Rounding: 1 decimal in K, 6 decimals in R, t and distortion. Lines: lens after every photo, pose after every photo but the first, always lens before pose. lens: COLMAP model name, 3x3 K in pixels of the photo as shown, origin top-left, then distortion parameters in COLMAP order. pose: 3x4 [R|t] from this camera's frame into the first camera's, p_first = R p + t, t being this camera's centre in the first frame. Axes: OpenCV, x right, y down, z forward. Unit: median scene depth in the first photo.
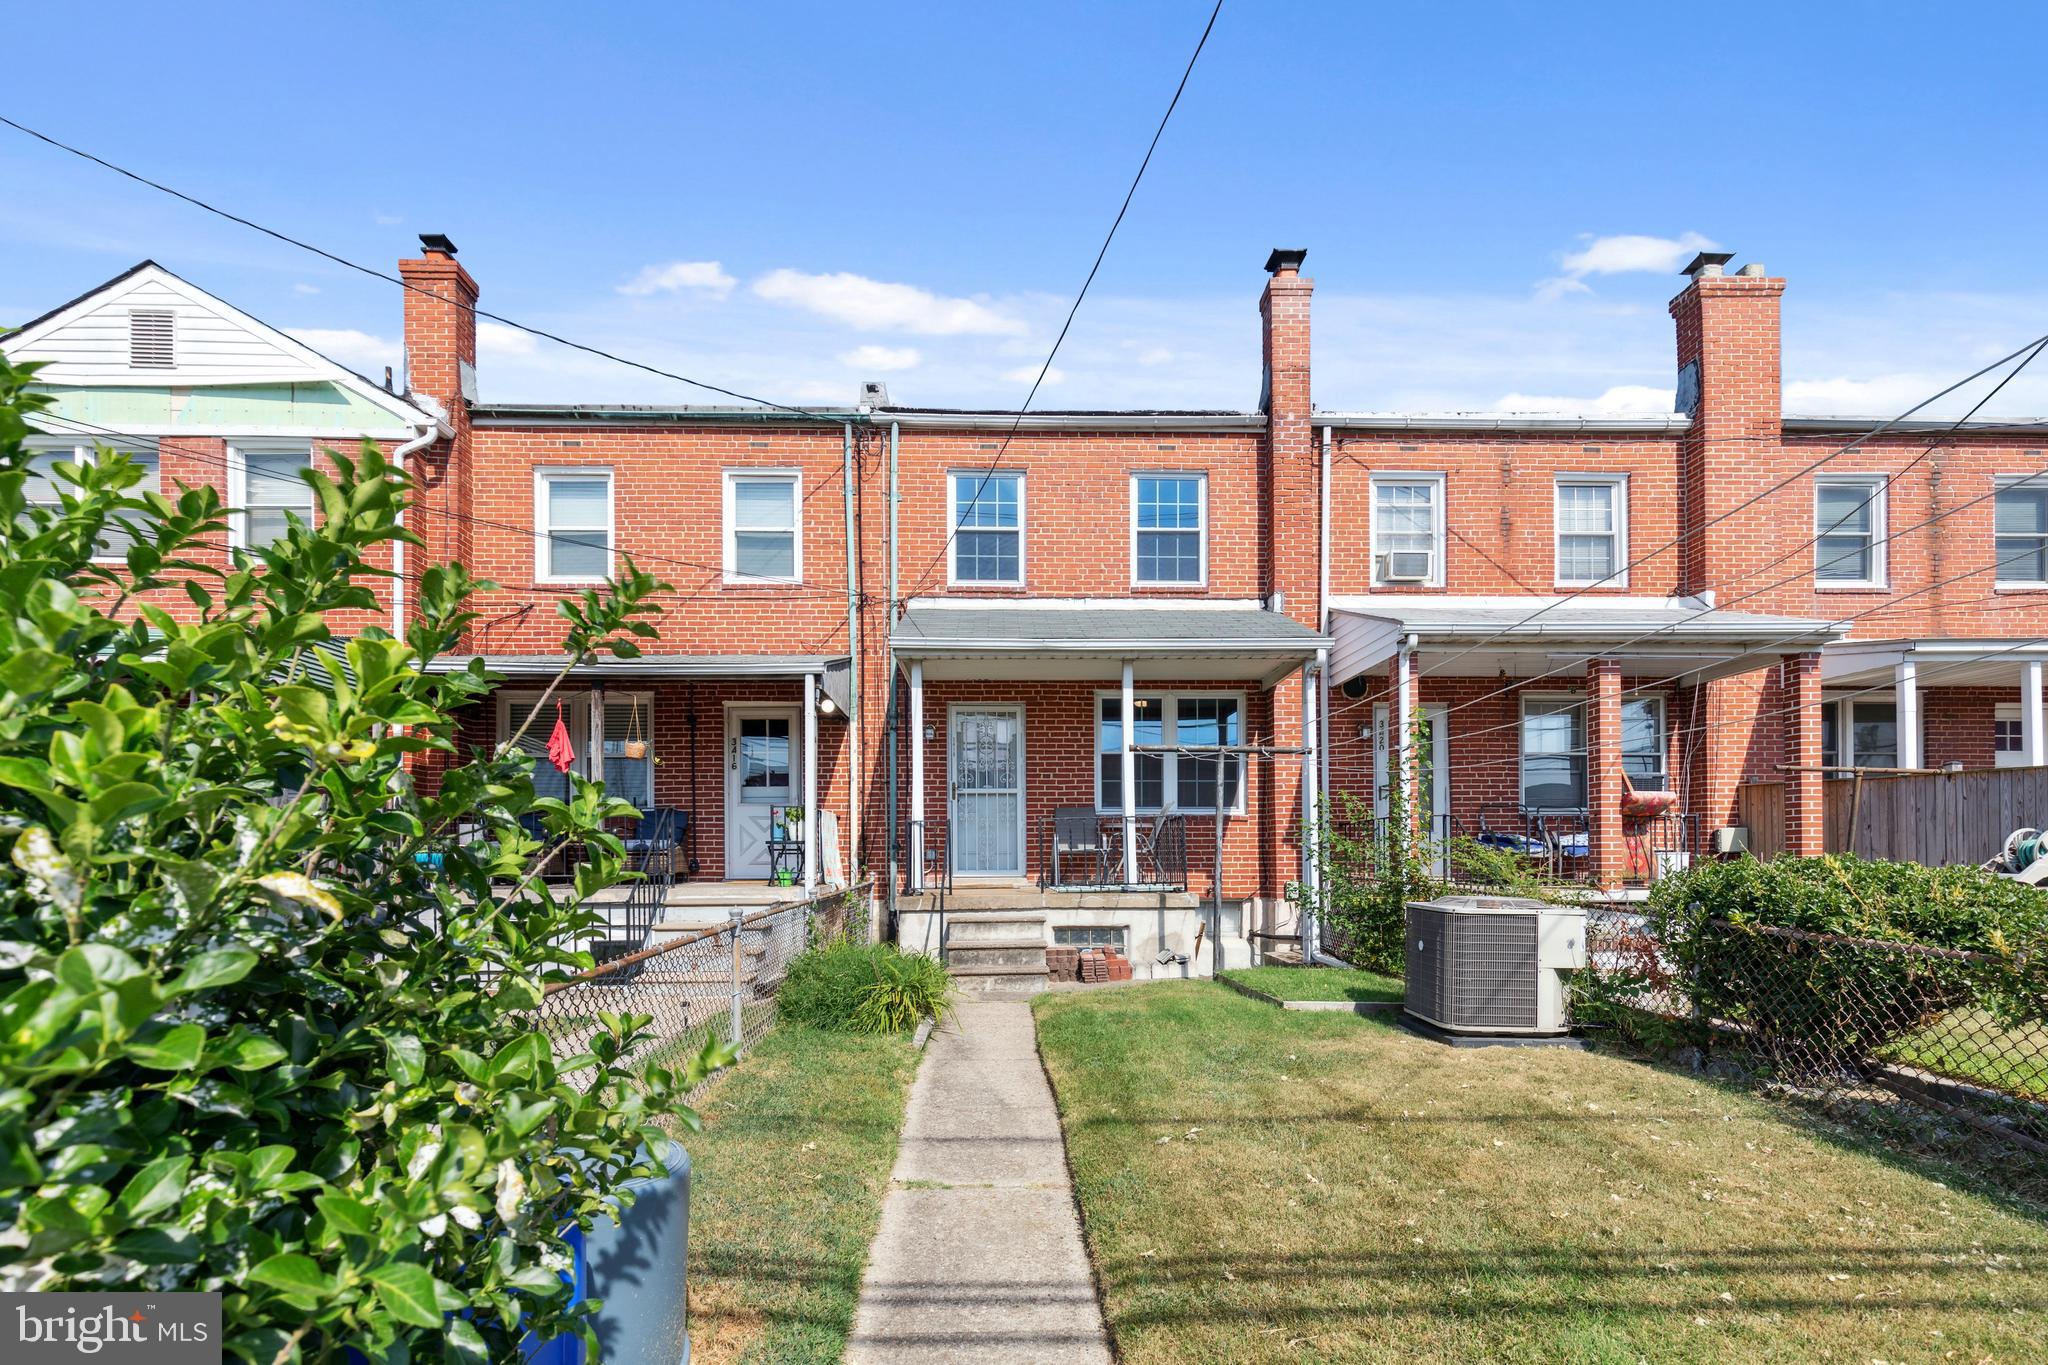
lens RADIAL K [[943.0, 0, 1026.9], [0, 943.0, 691.5], [0, 0, 1]] dist [0.001941, 0.001969]
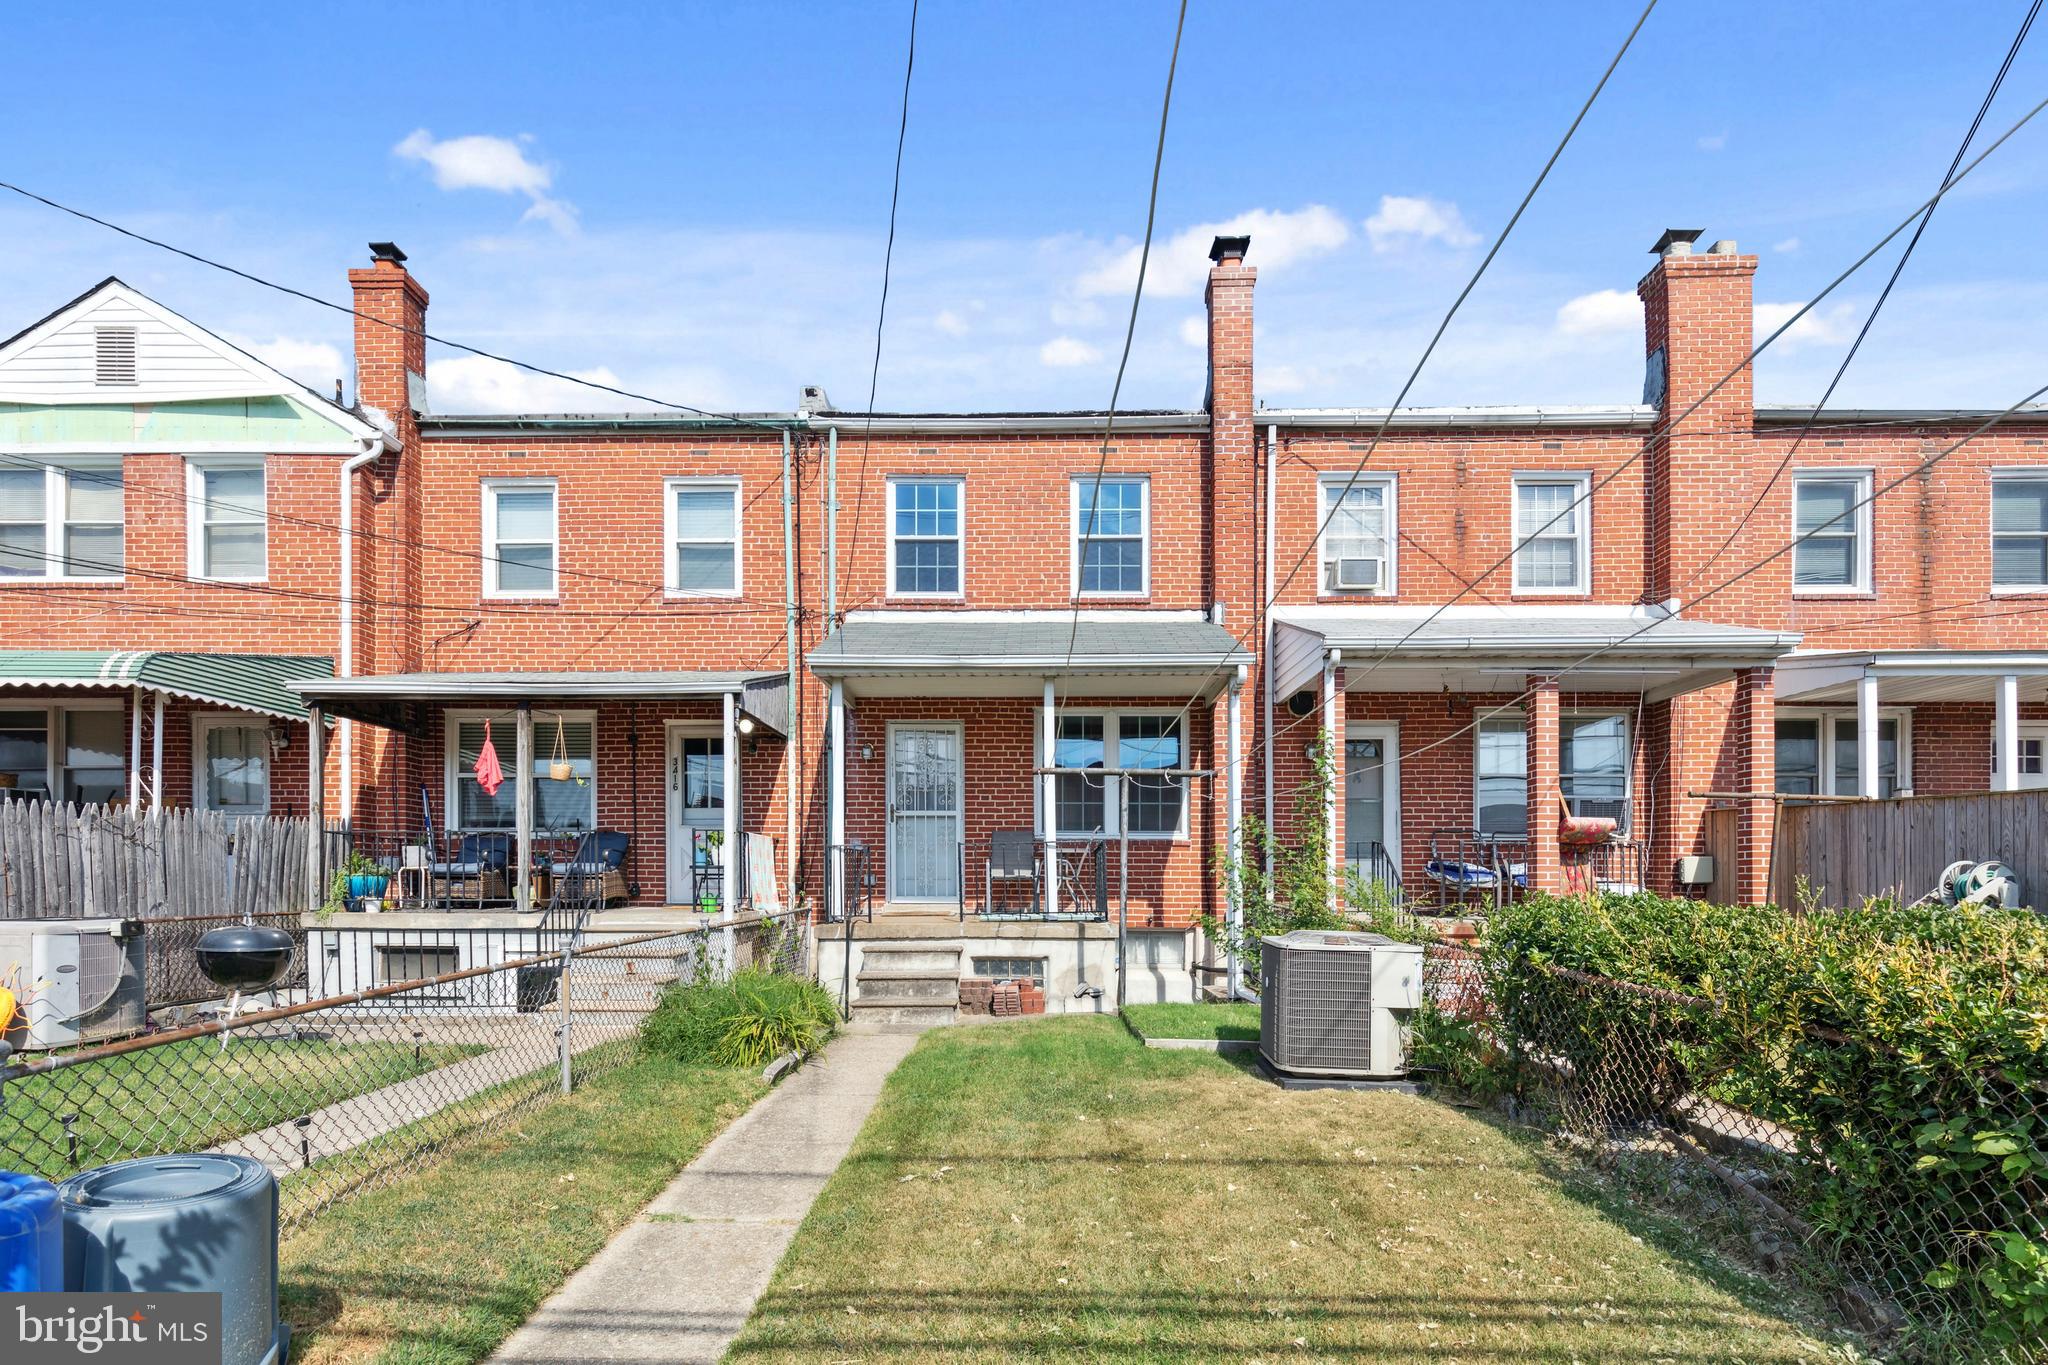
lens RADIAL K [[1016.4, 0, 1013.8], [0, 1016.4, 699.3], [0, 0, 1]] dist [0.004171, 0.000878]
pose [[0.998249, -0.005154, -0.058924, 0.124591], [0.005112, 0.999987, -0.000867, -0.009563], [0.058928, 0.000564, 0.998262, -0.022982]]
